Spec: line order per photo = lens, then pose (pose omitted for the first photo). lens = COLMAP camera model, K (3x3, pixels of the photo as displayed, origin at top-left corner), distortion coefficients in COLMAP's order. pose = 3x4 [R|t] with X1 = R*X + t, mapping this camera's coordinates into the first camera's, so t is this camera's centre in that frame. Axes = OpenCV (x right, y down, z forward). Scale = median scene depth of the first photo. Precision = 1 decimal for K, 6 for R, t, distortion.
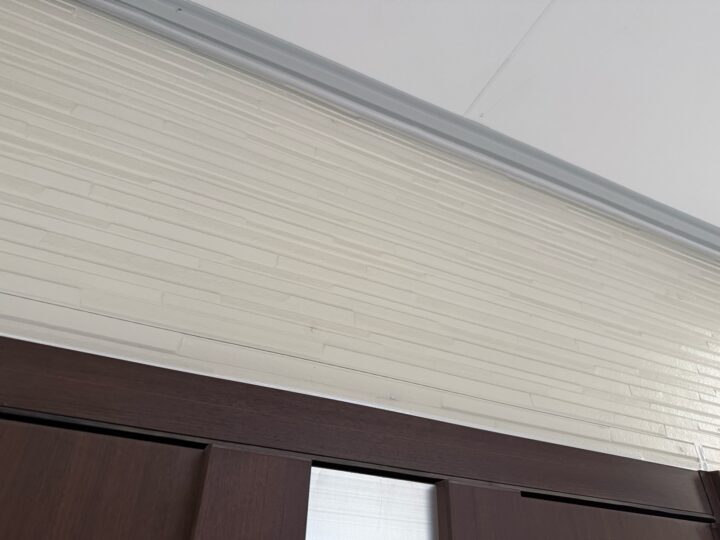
lens RADIAL K [[508.4, 0, 363.2], [0, 508.4, 269.6], [0, 0, 1]] dist [0.020286, -0.024279]
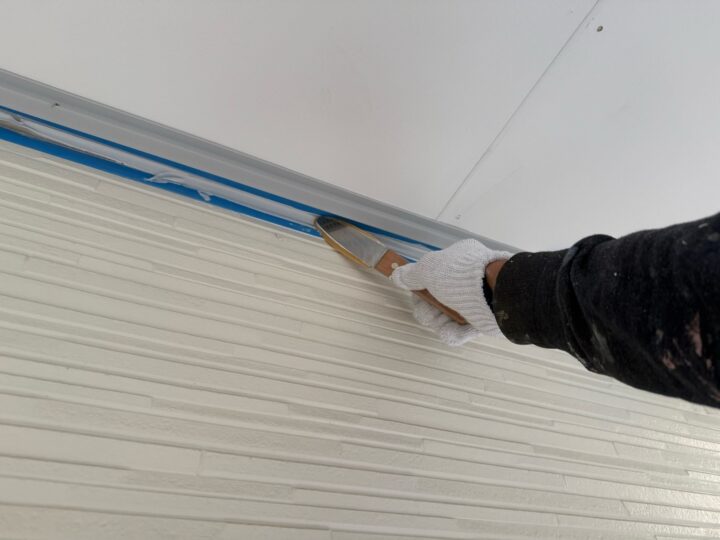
lens RADIAL K [[508.4, 0, 359.5], [0, 508.4, 265.4], [0, 0, 1]] dist [0.020286, -0.024279]
pose [[0.991274, -0.068192, 0.112805, -0.025614], [0.087869, 0.979756, -0.179881, -0.102200], [-0.098255, 0.188223, 0.977199, 0.254893]]
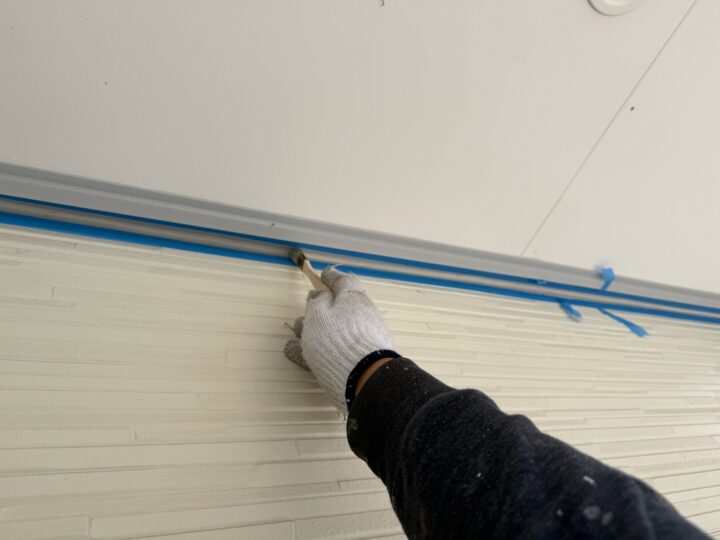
lens RADIAL K [[508.4, 0, 362.2], [0, 508.4, 267.8], [0, 0, 1]] dist [0.020286, -0.024279]
pose [[0.937605, -0.235051, 0.256218, -0.424961], [0.293008, 0.930862, -0.218271, -0.159900], [-0.187199, 0.279726, 0.941653, 0.086918]]
